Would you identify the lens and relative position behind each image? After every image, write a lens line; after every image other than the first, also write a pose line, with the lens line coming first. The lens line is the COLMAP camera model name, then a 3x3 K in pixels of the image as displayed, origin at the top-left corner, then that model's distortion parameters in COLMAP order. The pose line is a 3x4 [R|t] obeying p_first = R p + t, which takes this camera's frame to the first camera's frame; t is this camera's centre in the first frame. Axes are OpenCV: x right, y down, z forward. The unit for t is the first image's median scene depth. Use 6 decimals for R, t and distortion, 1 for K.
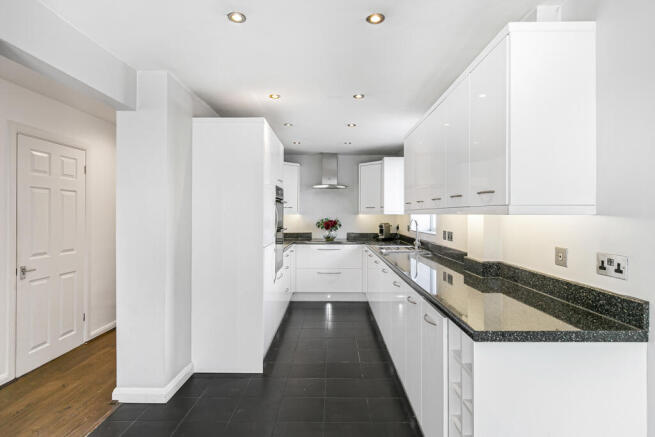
lens RADIAL K [[357.3, 0, 327.5], [0, 357.3, 216.9], [0, 0, 1]] dist [0.002315, 0.000021]
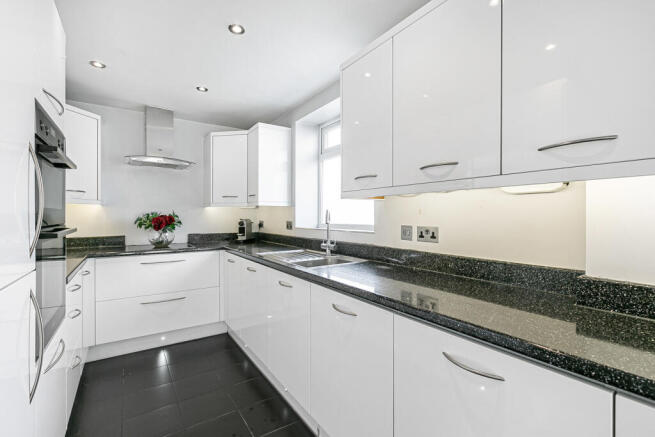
lens RADIAL K [[292.3, 0, 327.7], [0, 292.3, 217.7], [0, 0, 1]] dist [-0.011036, 0.001320]
pose [[0.815461, -0.002538, 0.578807, -0.052649], [0.002777, 0.999996, 0.000473, 0.014721], [-0.578806, 0.001221, 0.815465, 0.417864]]
